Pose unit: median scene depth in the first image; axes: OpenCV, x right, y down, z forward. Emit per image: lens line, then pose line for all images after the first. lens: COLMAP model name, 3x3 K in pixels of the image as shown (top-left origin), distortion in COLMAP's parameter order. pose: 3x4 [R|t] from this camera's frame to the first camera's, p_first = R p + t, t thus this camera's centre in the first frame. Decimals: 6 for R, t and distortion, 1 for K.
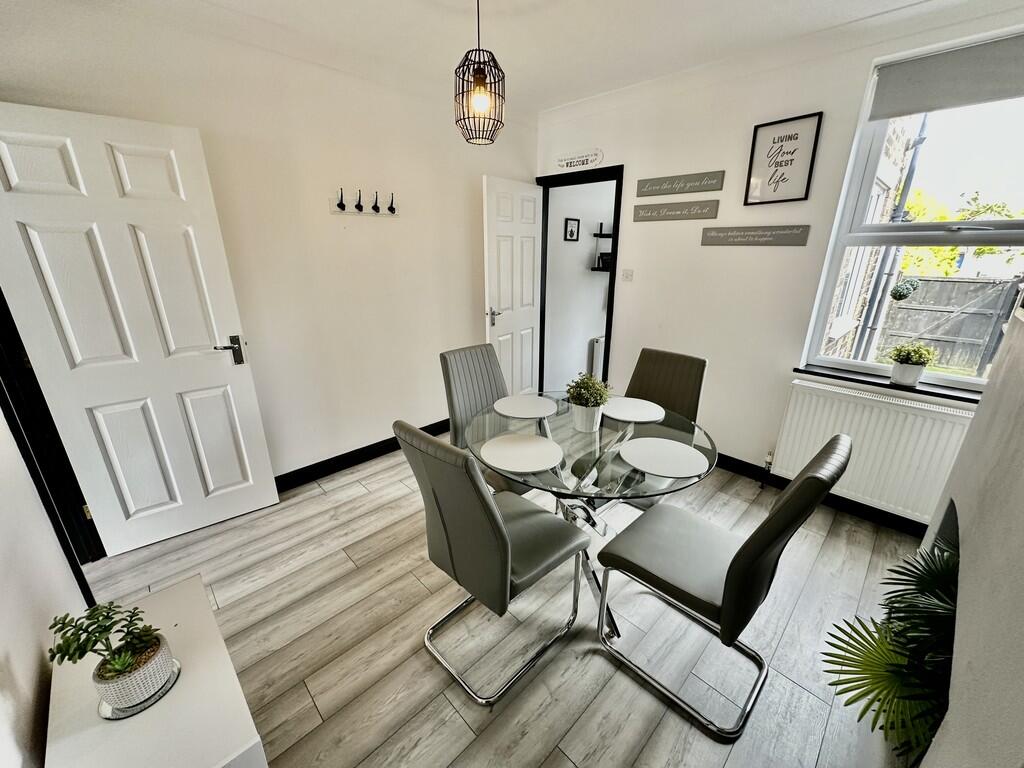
lens RADIAL K [[407.9, 0, 510.2], [0, 407.9, 386.4], [0, 0, 1]] dist [0.001256, 0.000337]
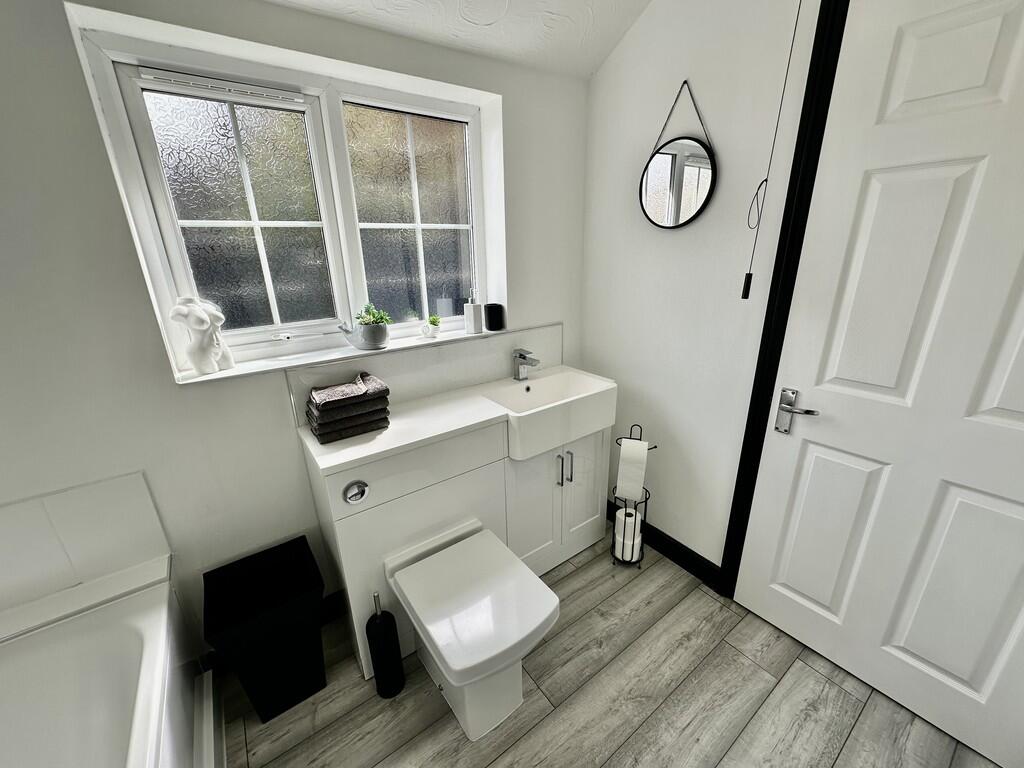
lens RADIAL K [[407.9, 0, 512.8], [0, 407.9, 386.9], [0, 0, 1]] dist [0.001256, 0.000337]
pose [[-0.144610, 0.332705, -0.931877, -0.304329], [-0.304384, 0.881153, 0.361830, 0.238695], [0.941509, 0.335973, -0.026154, 0.577171]]
